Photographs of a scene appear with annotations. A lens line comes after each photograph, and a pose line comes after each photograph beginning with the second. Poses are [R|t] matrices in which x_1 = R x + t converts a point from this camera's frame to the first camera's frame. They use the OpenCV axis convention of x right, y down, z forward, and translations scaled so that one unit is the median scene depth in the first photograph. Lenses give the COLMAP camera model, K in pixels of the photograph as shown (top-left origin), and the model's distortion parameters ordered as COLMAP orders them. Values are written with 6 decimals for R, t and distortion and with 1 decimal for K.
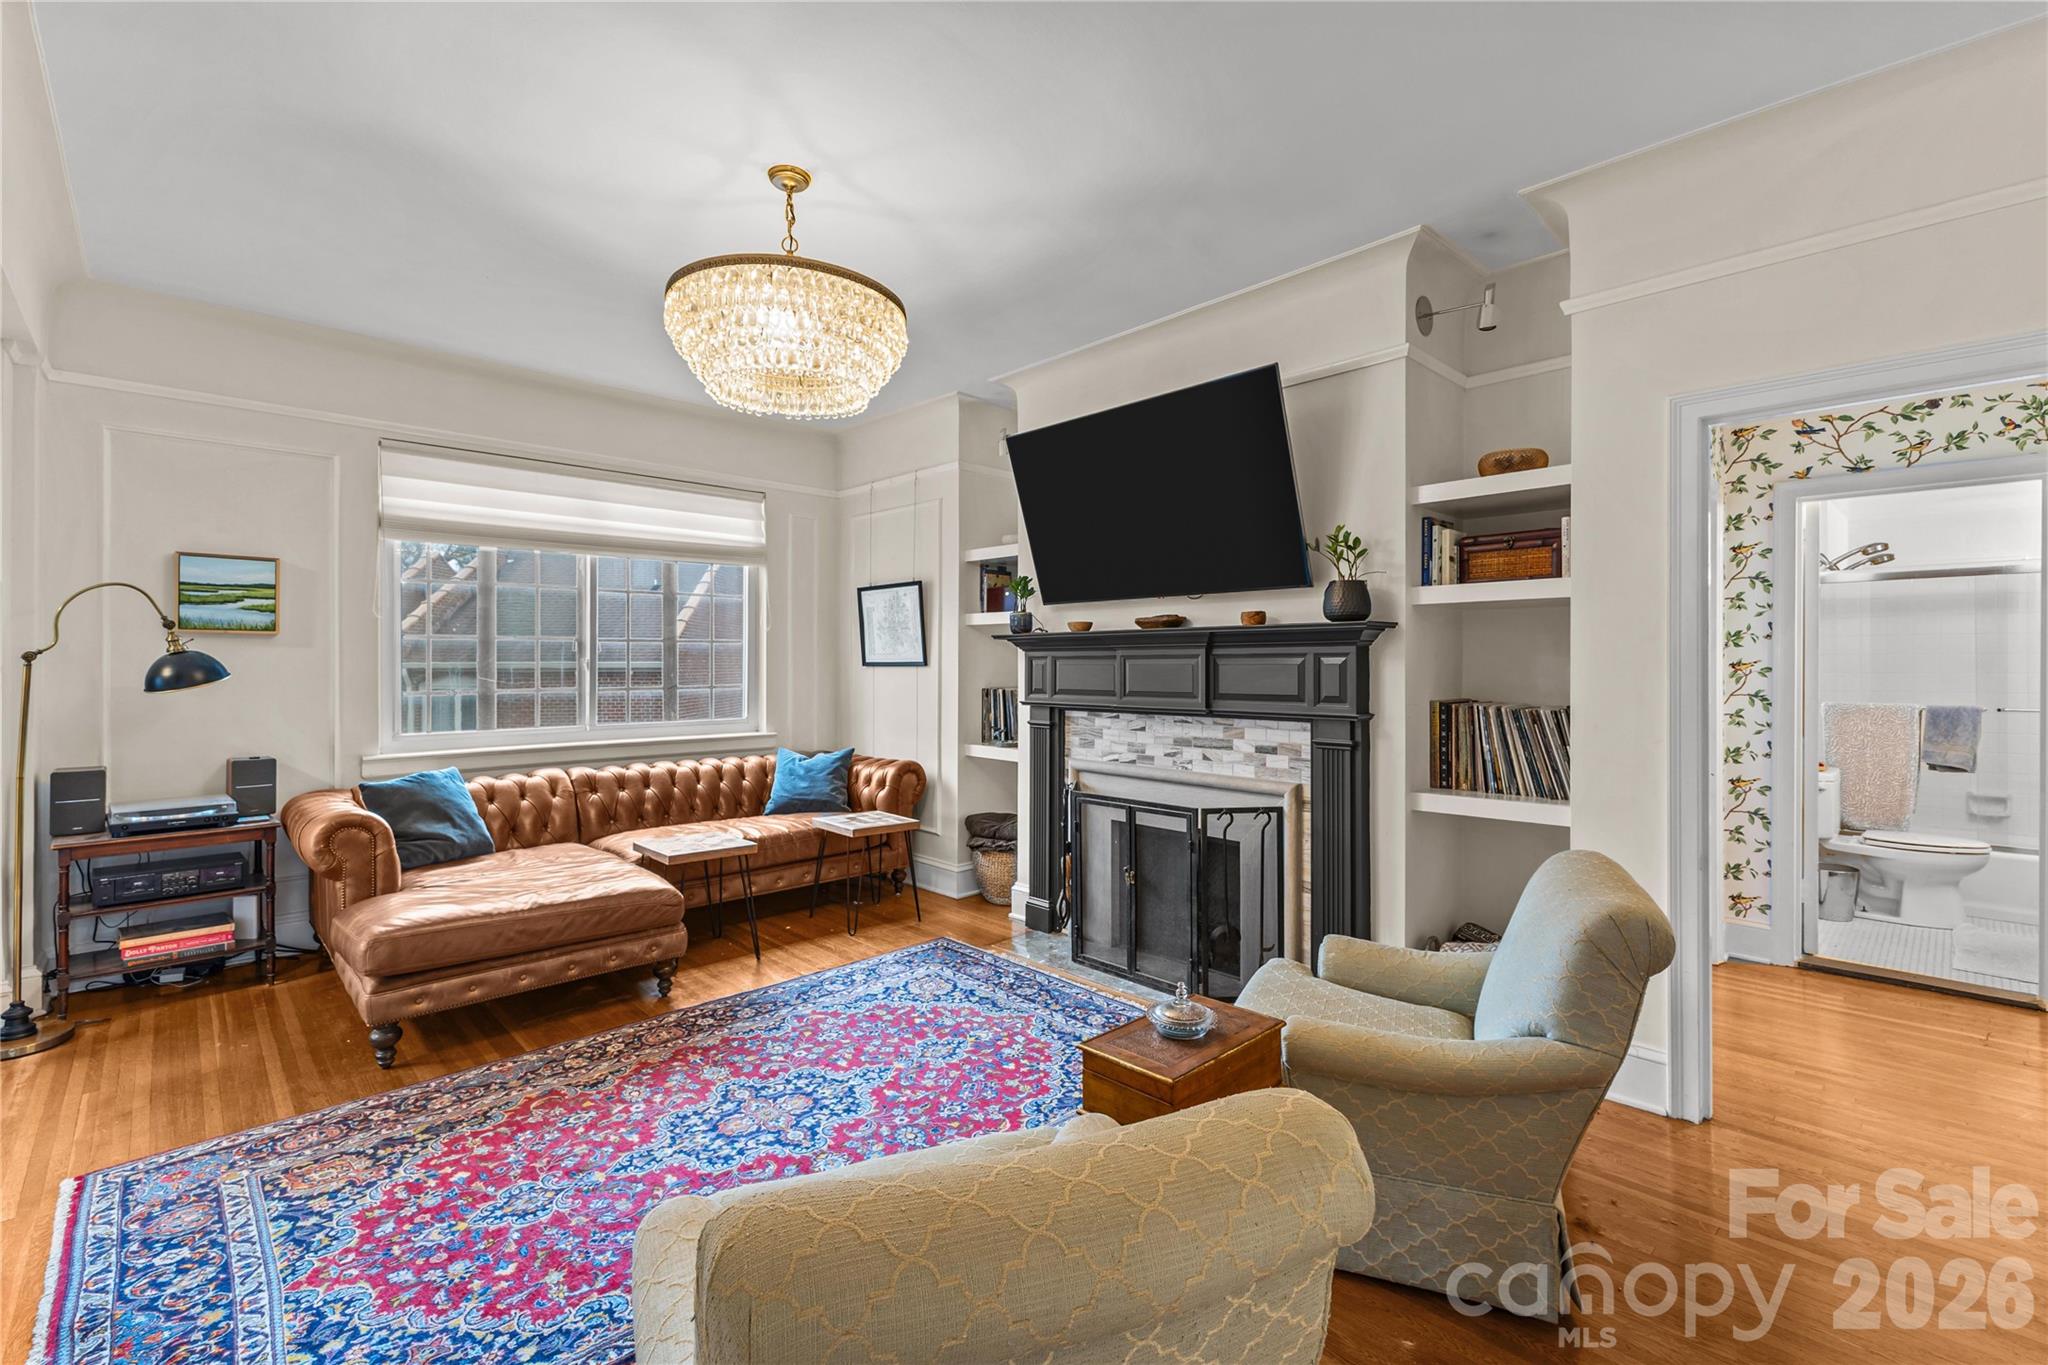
lens RADIAL K [[892.7, 0, 1015.7], [0, 892.7, 679.2], [0, 0, 1]] dist [0.009756, -0.000387]
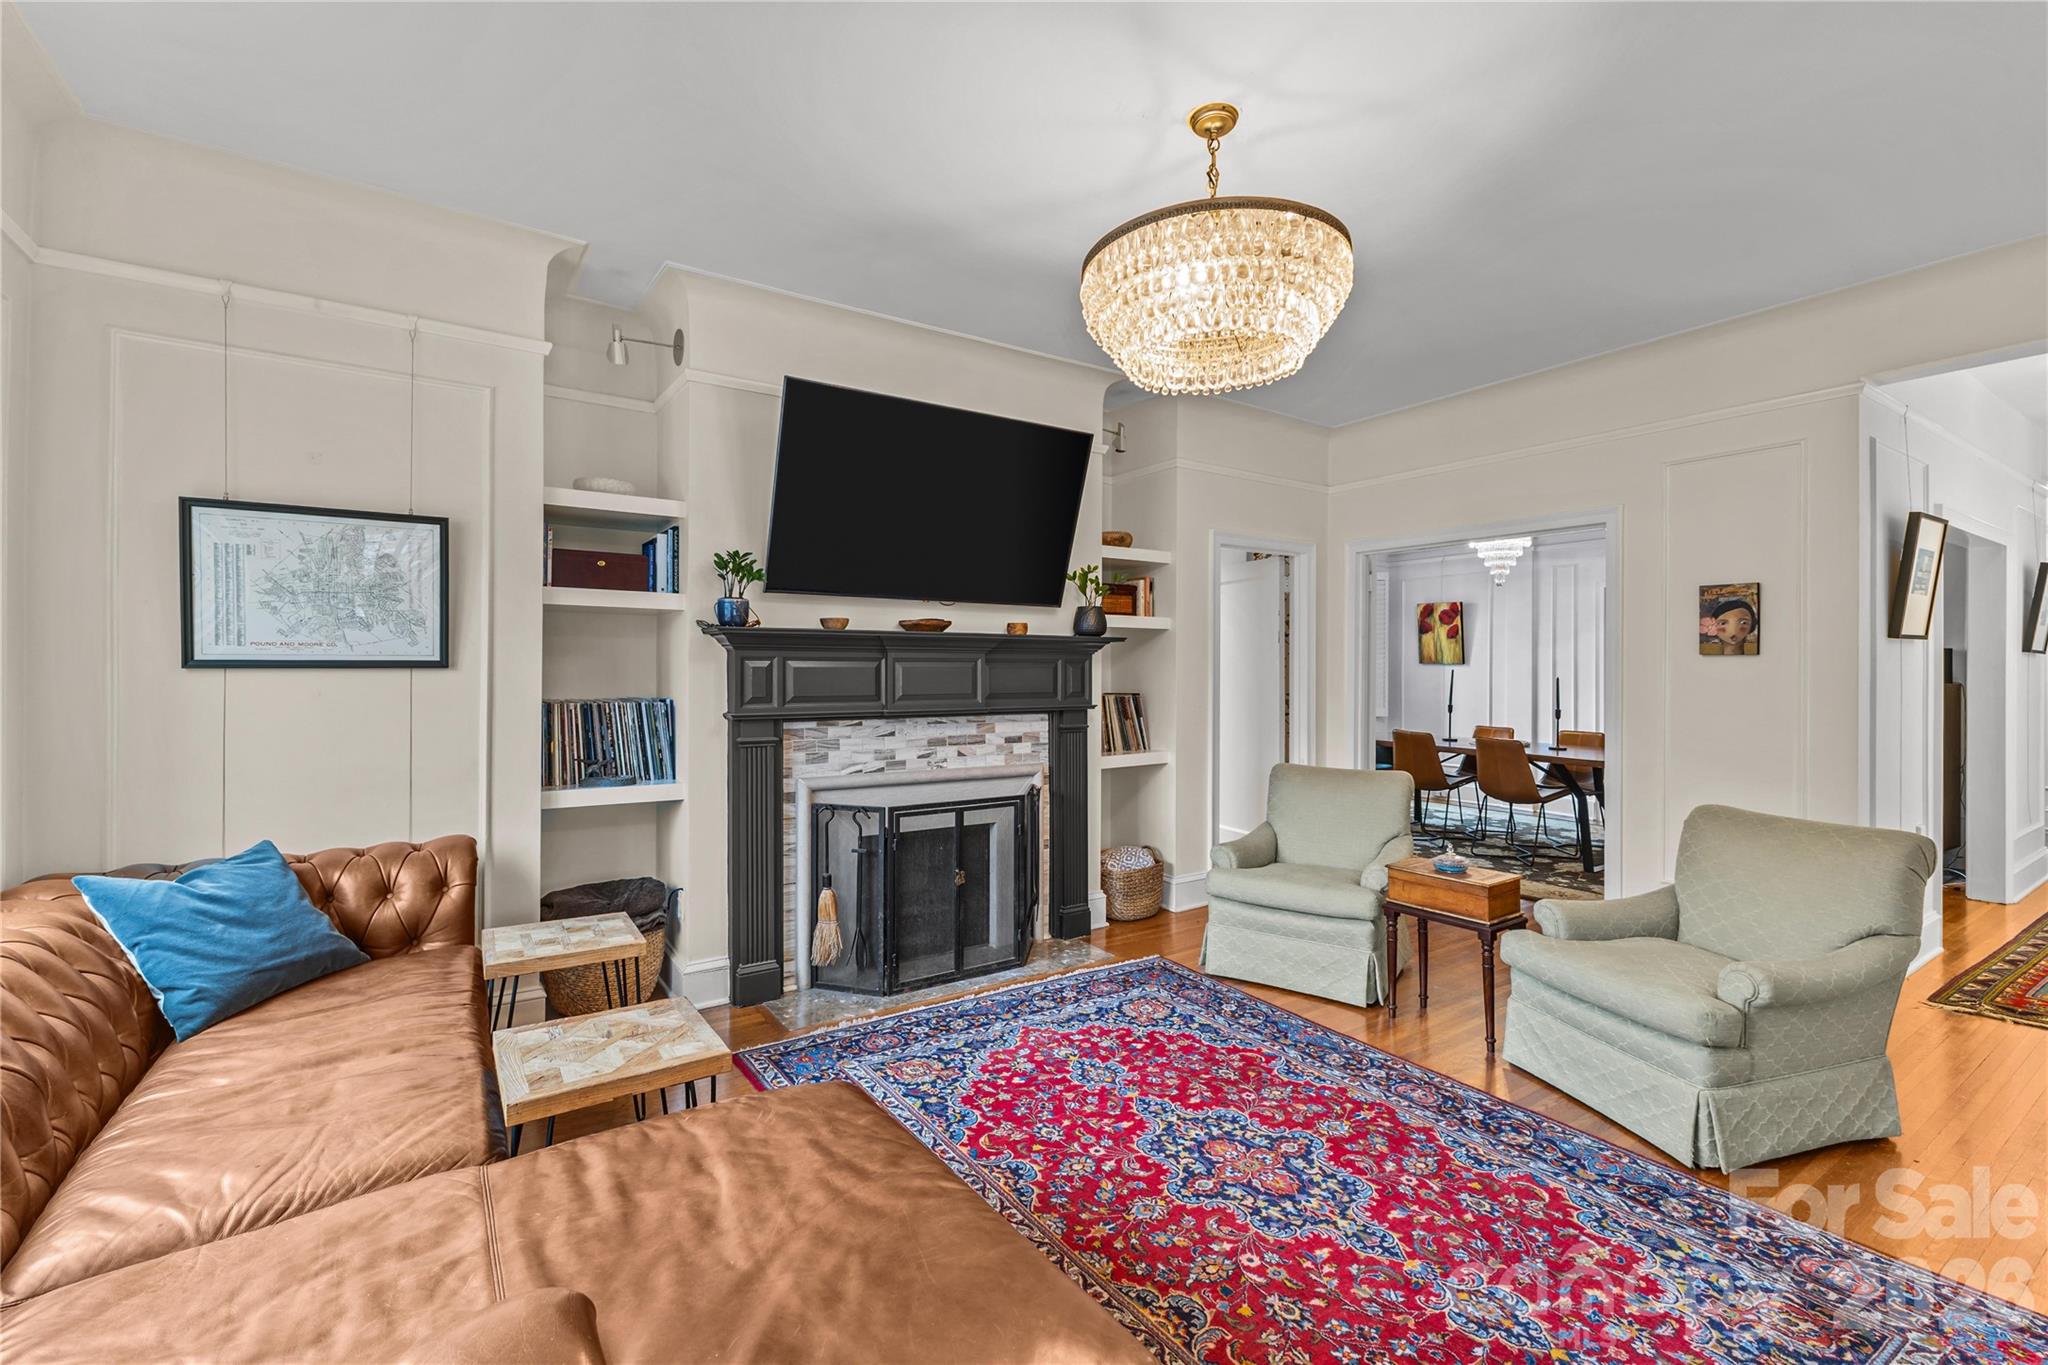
lens RADIAL K [[892.7, 0, 1015.7], [0, 892.7, 679.2], [0, 0, 1]] dist [0.009756, -0.000387]
pose [[0.162815, -0.009953, 0.986606, -0.900747], [0.013309, 0.999880, 0.007890, -0.010890], [-0.986567, 0.011846, 0.162928, 0.809062]]
